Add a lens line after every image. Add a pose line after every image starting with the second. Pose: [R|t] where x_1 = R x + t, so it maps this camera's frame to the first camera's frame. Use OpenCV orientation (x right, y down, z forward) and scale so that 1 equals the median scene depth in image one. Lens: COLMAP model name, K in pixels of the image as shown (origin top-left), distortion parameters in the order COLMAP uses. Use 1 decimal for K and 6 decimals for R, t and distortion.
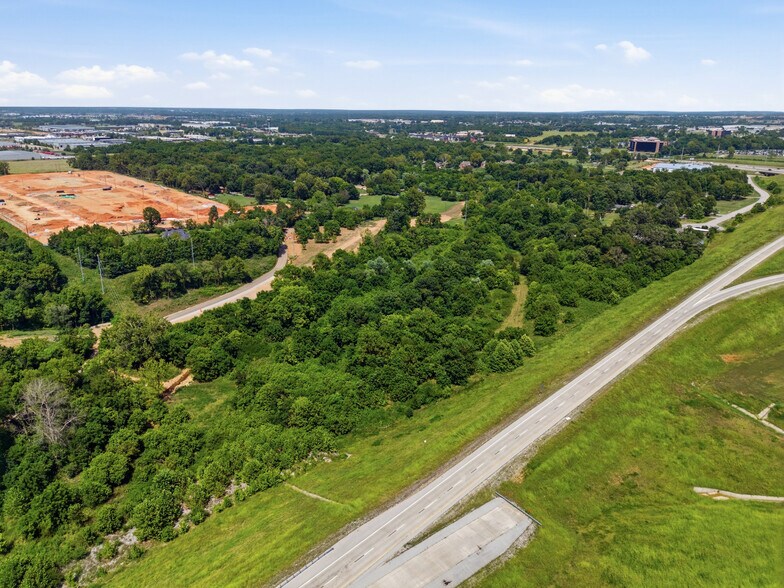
lens RADIAL K [[577.8, 0, 388.2], [0, 577.8, 298.4], [0, 0, 1]] dist [0.065070, -0.056442]
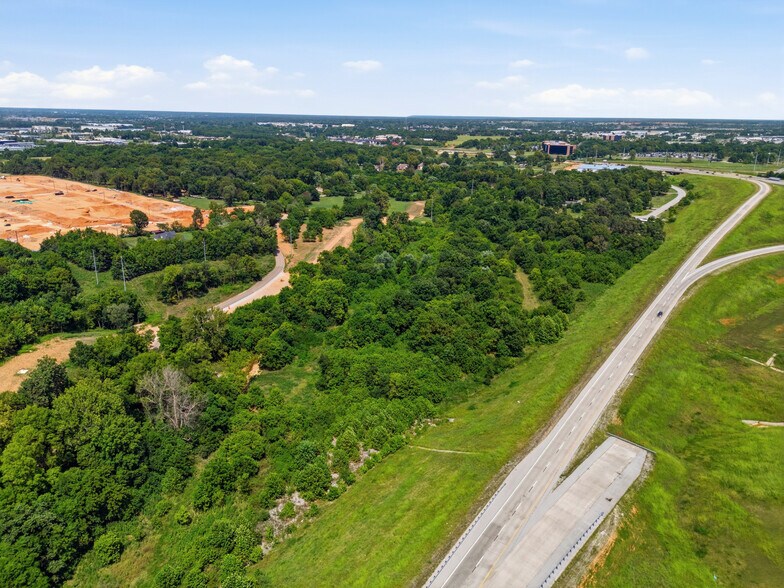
lens RADIAL K [[577.8, 0, 388.5], [0, 577.8, 298.3], [0, 0, 1]] dist [0.065070, -0.056442]
pose [[0.986307, -0.043548, 0.159063, -0.149262], [0.044626, 0.998999, -0.003210, 0.014369], [-0.158764, 0.010264, 0.987263, -0.037680]]
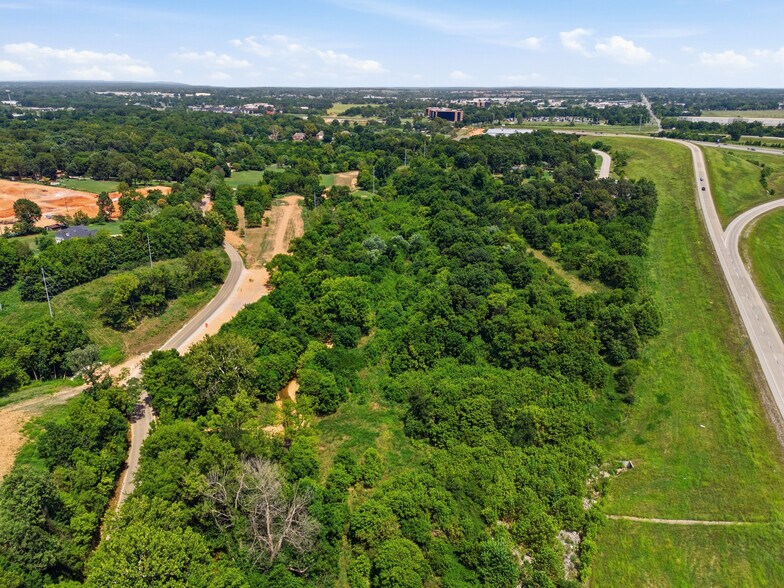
lens RADIAL K [[577.8, 0, 389.5], [0, 577.8, 295.1], [0, 0, 1]] dist [0.065070, -0.056442]
pose [[0.916466, -0.135868, 0.376339, -0.276302], [0.123530, 0.990711, 0.056850, -0.023250], [-0.380567, -0.005612, 0.924736, 0.151880]]
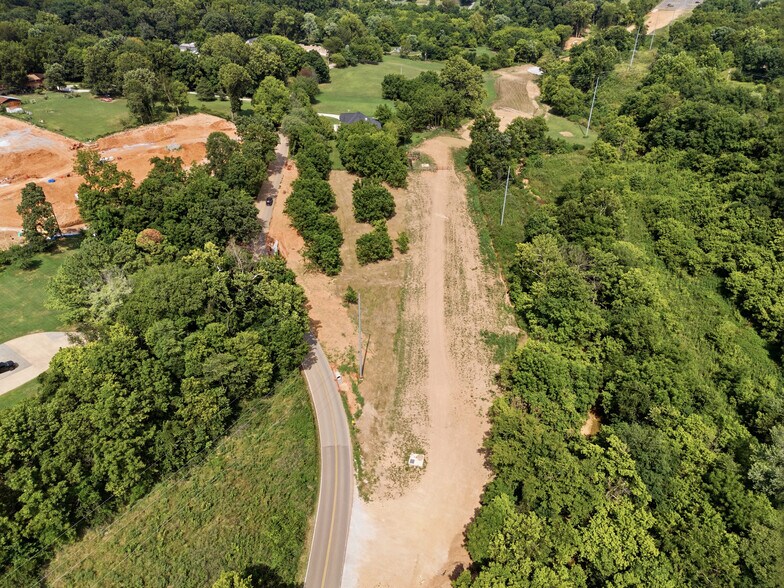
lens RADIAL K [[577.8, 0, 389.7], [0, 577.8, 297.7], [0, 0, 1]] dist [0.065070, -0.056442]
pose [[0.970476, -0.134811, 0.200005, -0.191303], [0.078920, 0.961056, 0.264845, -0.177124], [-0.227920, -0.241242, 0.943321, 0.669198]]
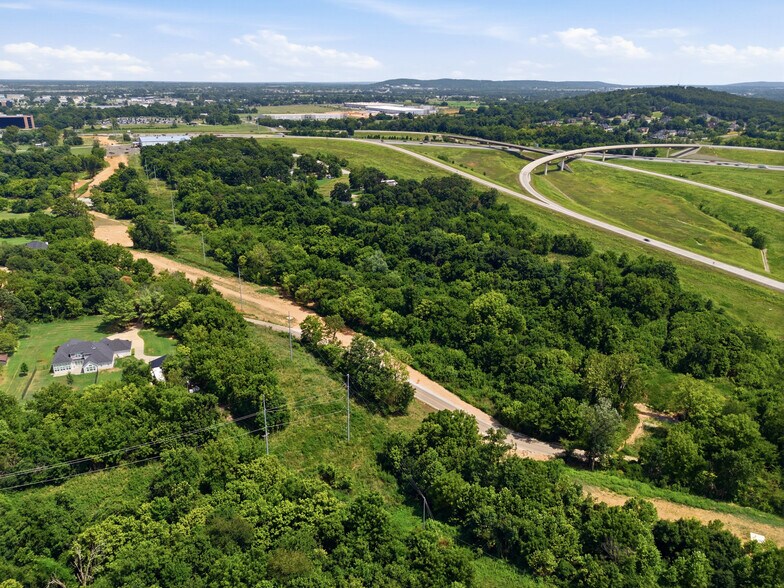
lens RADIAL K [[577.8, 0, 389.6], [0, 577.8, 294.5], [0, 0, 1]] dist [0.065070, -0.056442]
pose [[0.325566, -0.331183, 0.885621, -0.668883], [0.291159, 0.926251, 0.239343, -0.186935], [-0.899574, 0.179934, 0.397982, 0.527471]]
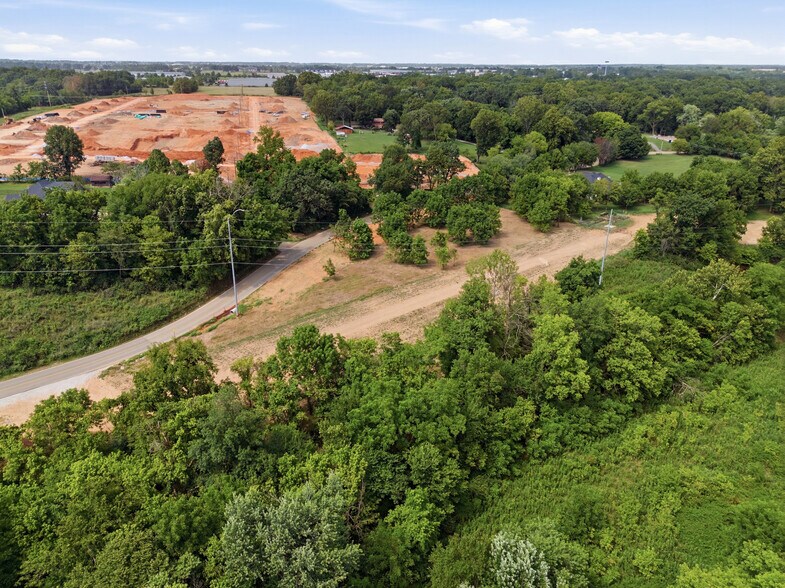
lens RADIAL K [[578.5, 0, 388.8], [0, 578.5, 293.3], [0, 0, 1]] dist [0.065070, -0.056442]
pose [[0.837239, 0.201039, -0.508542, 0.057713], [-0.173402, 0.979579, 0.101770, -0.117375], [0.518616, 0.002976, 0.855002, 0.728091]]
